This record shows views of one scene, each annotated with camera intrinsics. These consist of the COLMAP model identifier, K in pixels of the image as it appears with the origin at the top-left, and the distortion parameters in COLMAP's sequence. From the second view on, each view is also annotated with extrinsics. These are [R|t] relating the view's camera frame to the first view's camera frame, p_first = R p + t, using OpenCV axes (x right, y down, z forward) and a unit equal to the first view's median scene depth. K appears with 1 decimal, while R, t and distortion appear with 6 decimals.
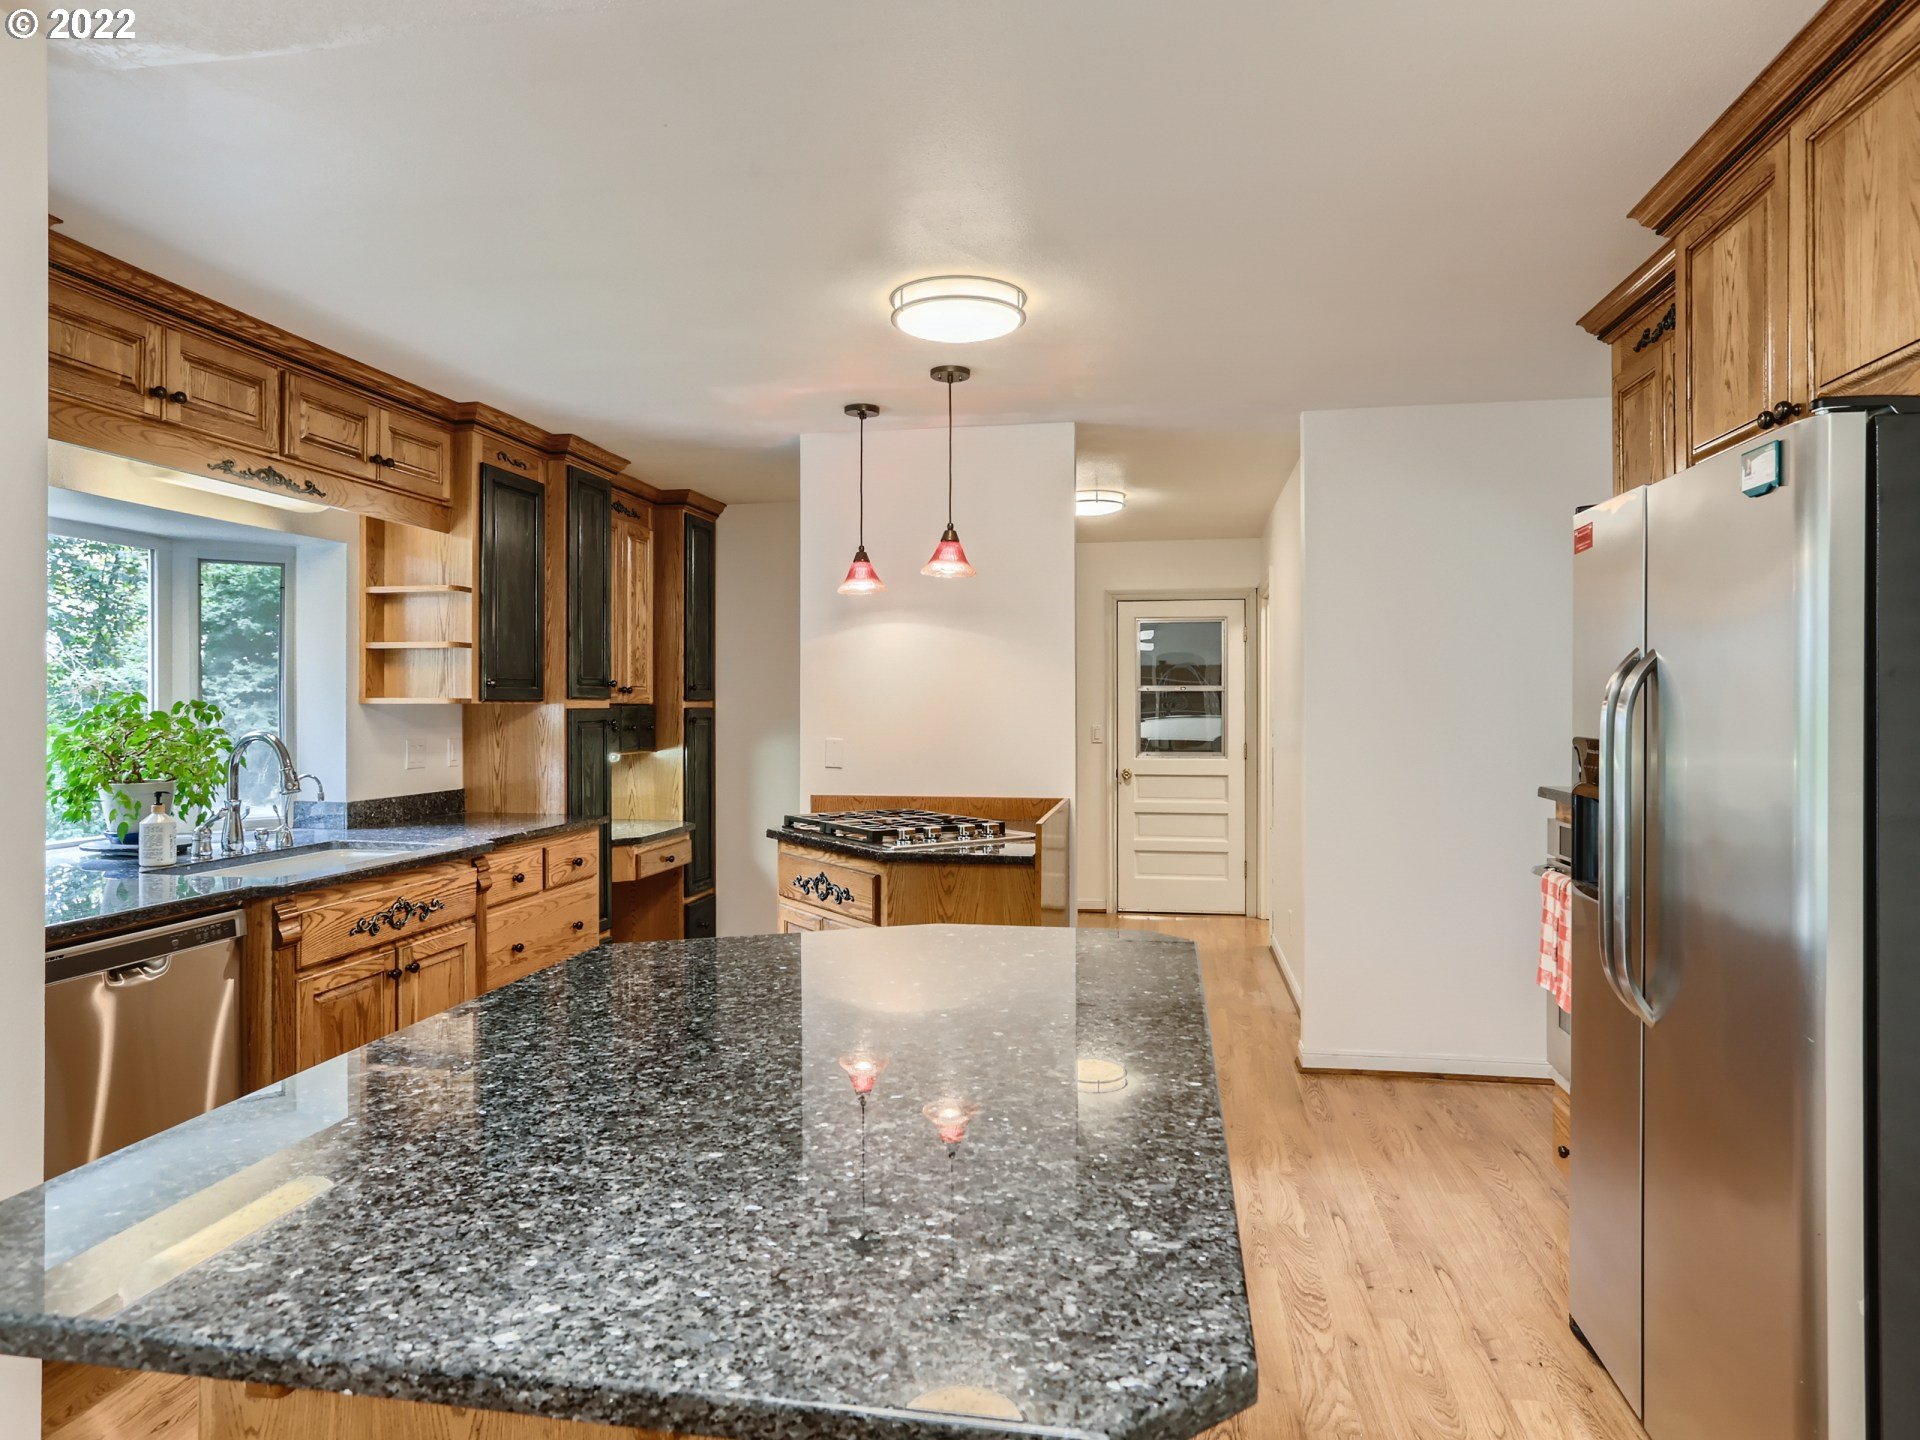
lens RADIAL K [[1150.5, 0, 993.4], [0, 1150.5, 715.0], [0, 0, 1]] dist [-0.025482, -0.000187]
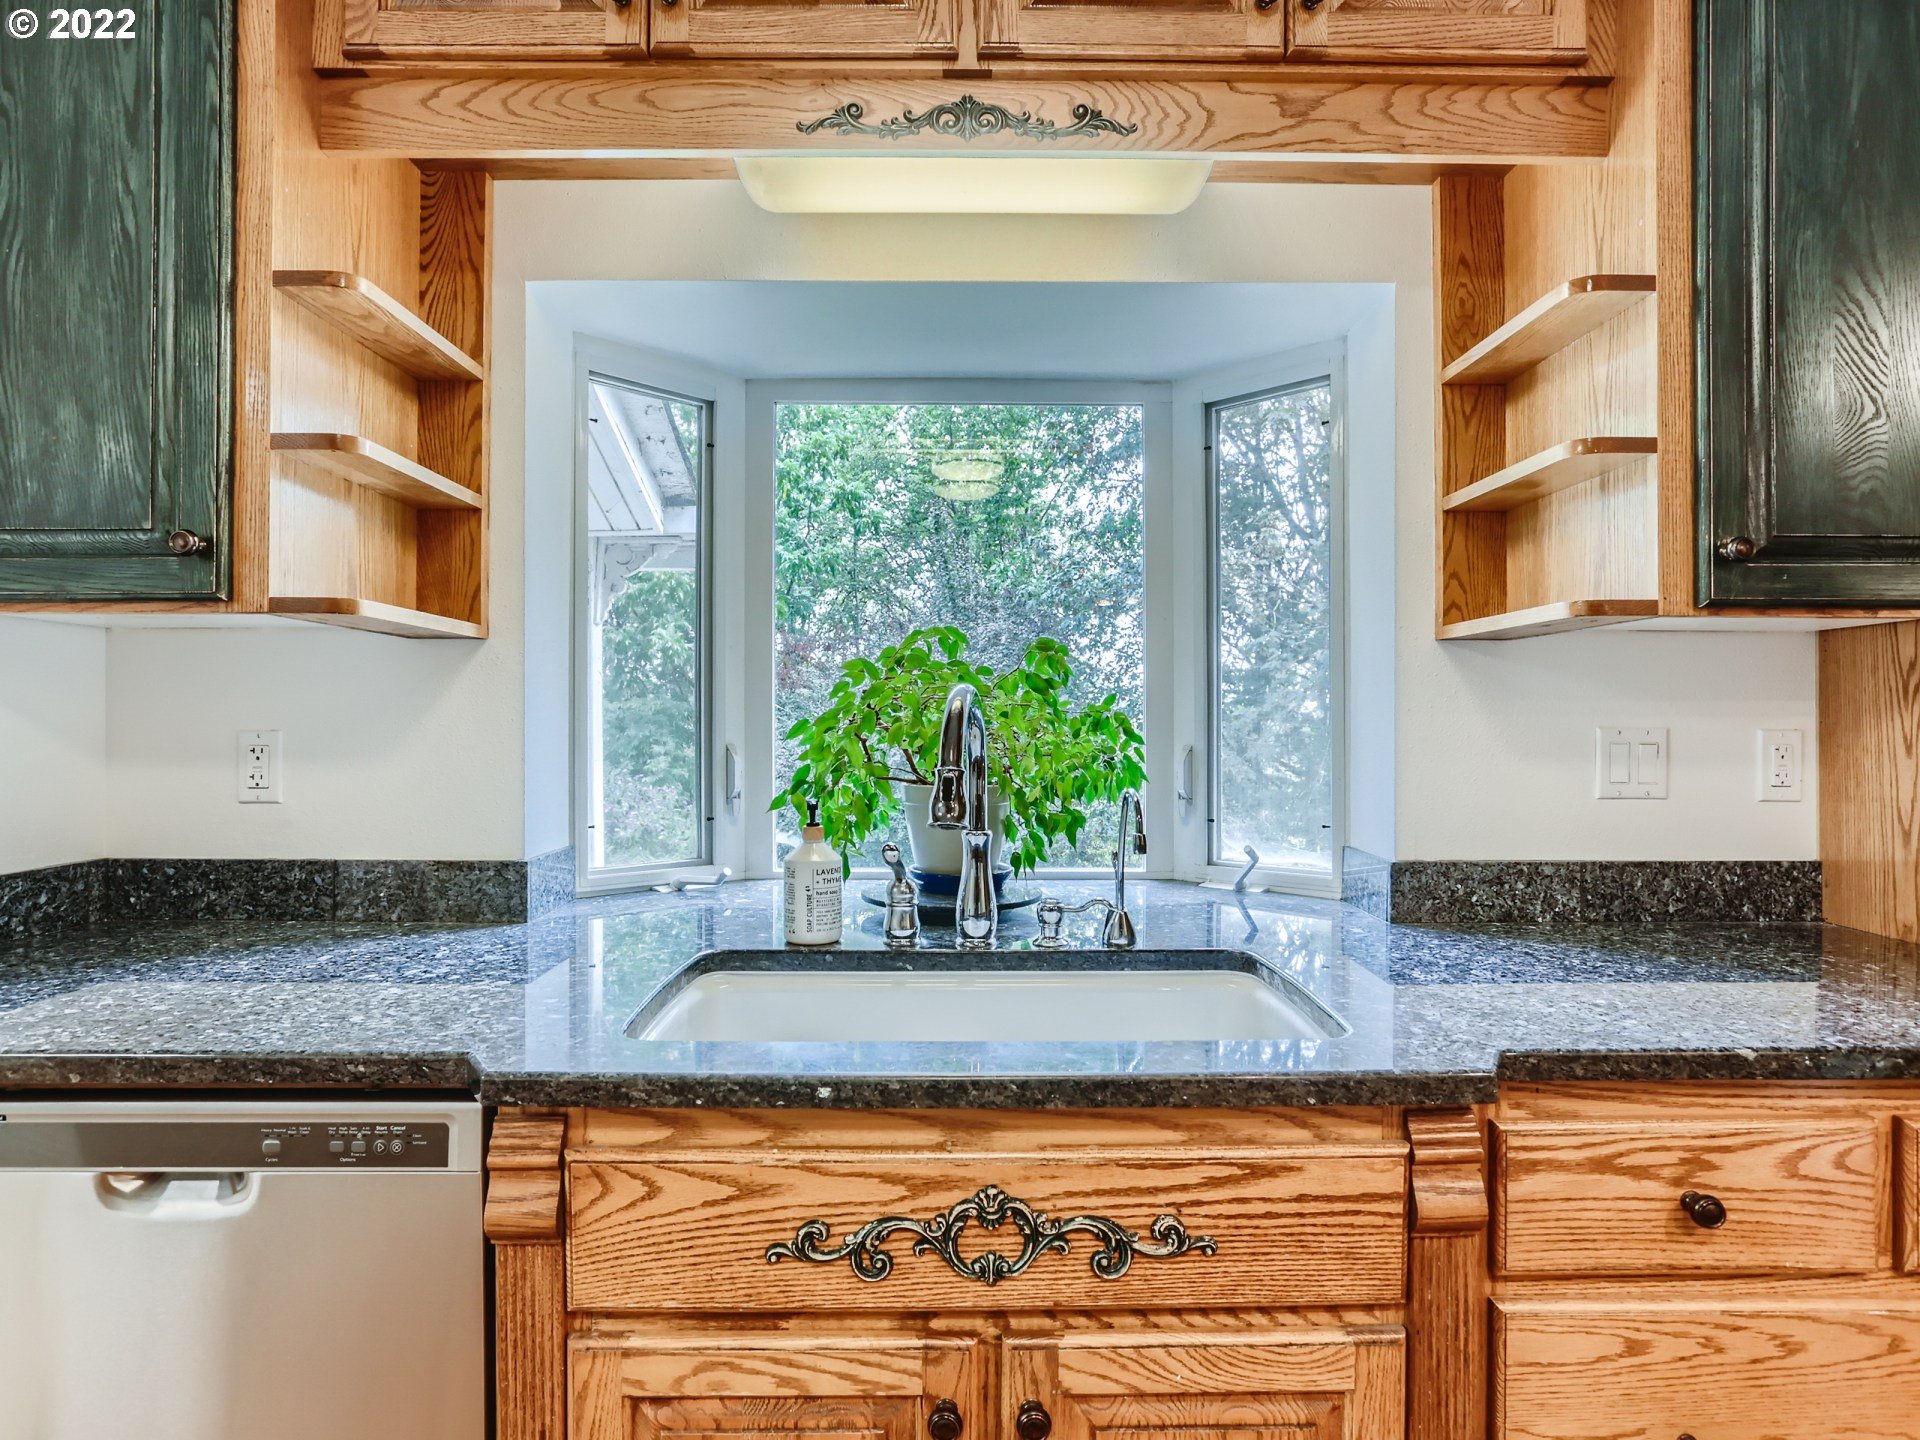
lens RADIAL K [[1067.6, 0, 984.7], [0, 1067.6, 713.3], [0, 0, 1]] dist [-0.007702, -0.000569]
pose [[0.156830, -0.007942, -0.987594, -0.176114], [-0.008847, 0.999916, -0.009446, 0.023449], [0.987586, 0.010218, 0.156747, 0.750927]]
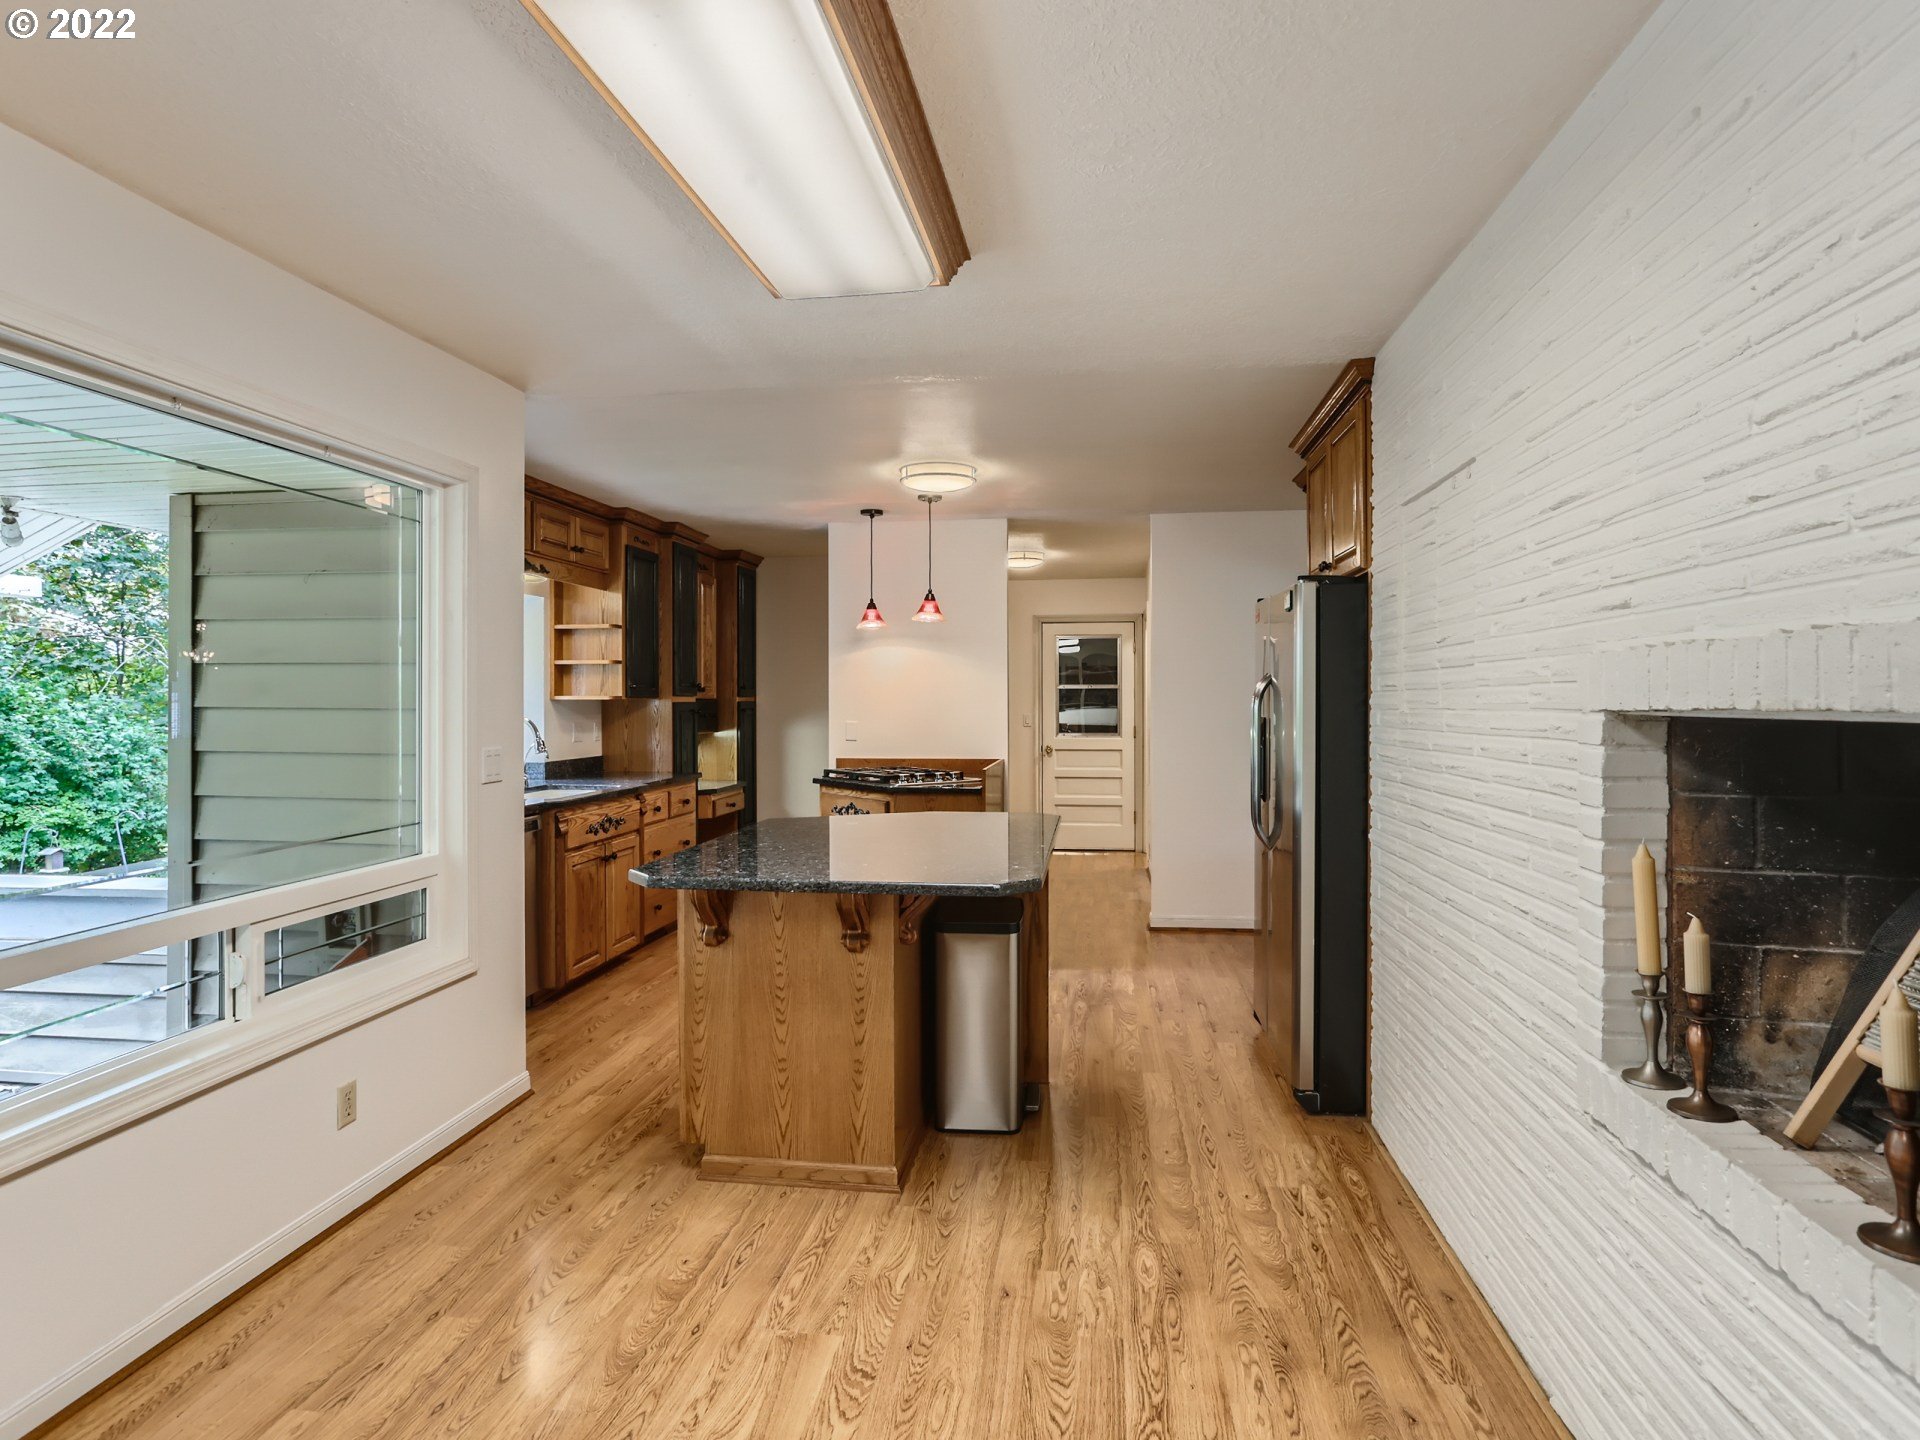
lens RADIAL K [[1067.6, 0, 984.7], [0, 1067.6, 713.3], [0, 0, 1]] dist [-0.007702, -0.000569]
pose [[0.999275, -0.002512, 0.037985, -0.015748], [0.002290, 0.999980, 0.005884, 0.001780], [-0.037999, -0.005793, 0.999261, -0.475163]]
